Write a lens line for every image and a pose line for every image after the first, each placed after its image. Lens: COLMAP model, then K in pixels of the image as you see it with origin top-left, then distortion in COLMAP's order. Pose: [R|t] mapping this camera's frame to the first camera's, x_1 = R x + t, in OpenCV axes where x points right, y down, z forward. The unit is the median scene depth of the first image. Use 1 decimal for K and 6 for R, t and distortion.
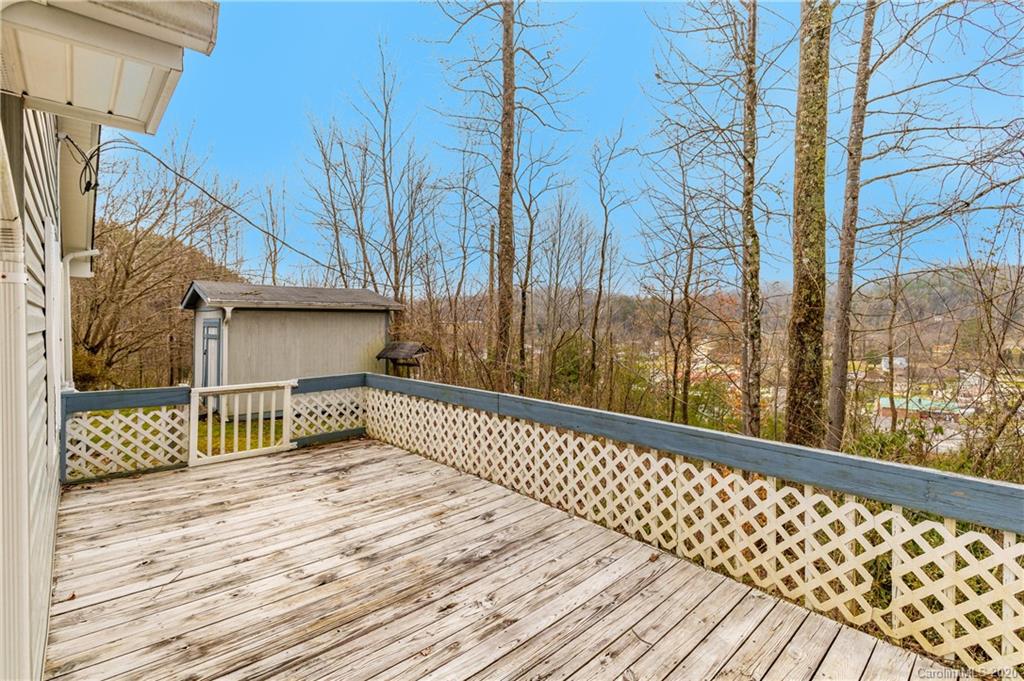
lens RADIAL K [[479.1, 0, 512.0], [0, 479.1, 340.5], [0, 0, 1]] dist [0.004844, 0.000492]
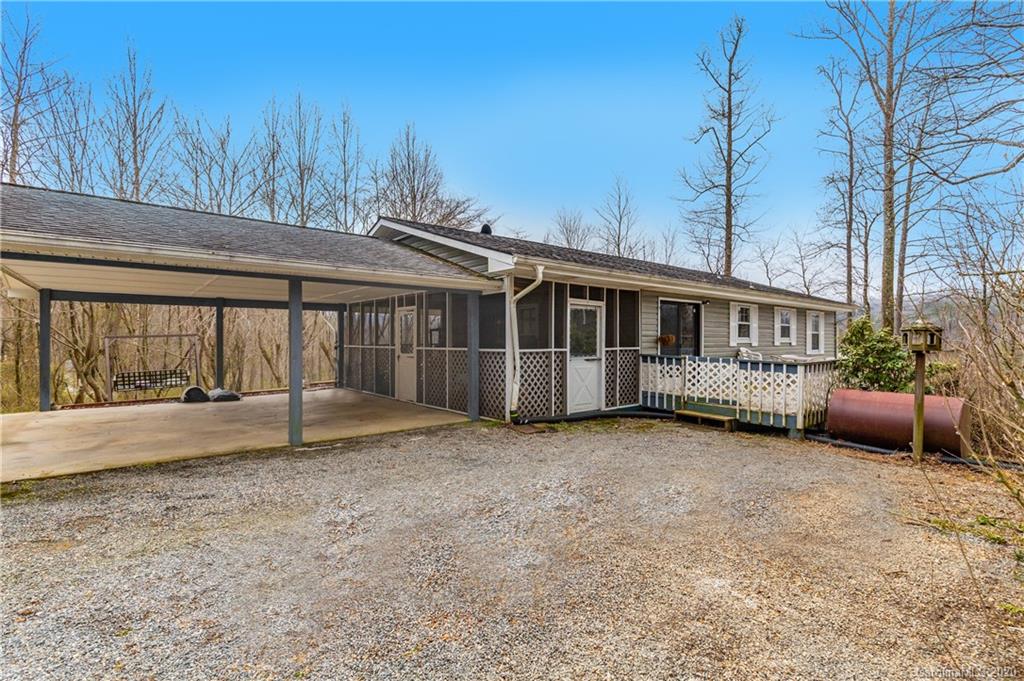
lens RADIAL K [[458.3, 0, 512.0], [0, 458.3, 340.5], [0, 0, 1]] dist [0.000484, 0.000050]
pose [[0.997079, 0.004921, -0.076221, -1.375848], [-0.007782, 0.999275, -0.037280, 0.117948], [0.075982, 0.037764, 0.996394, -1.850097]]
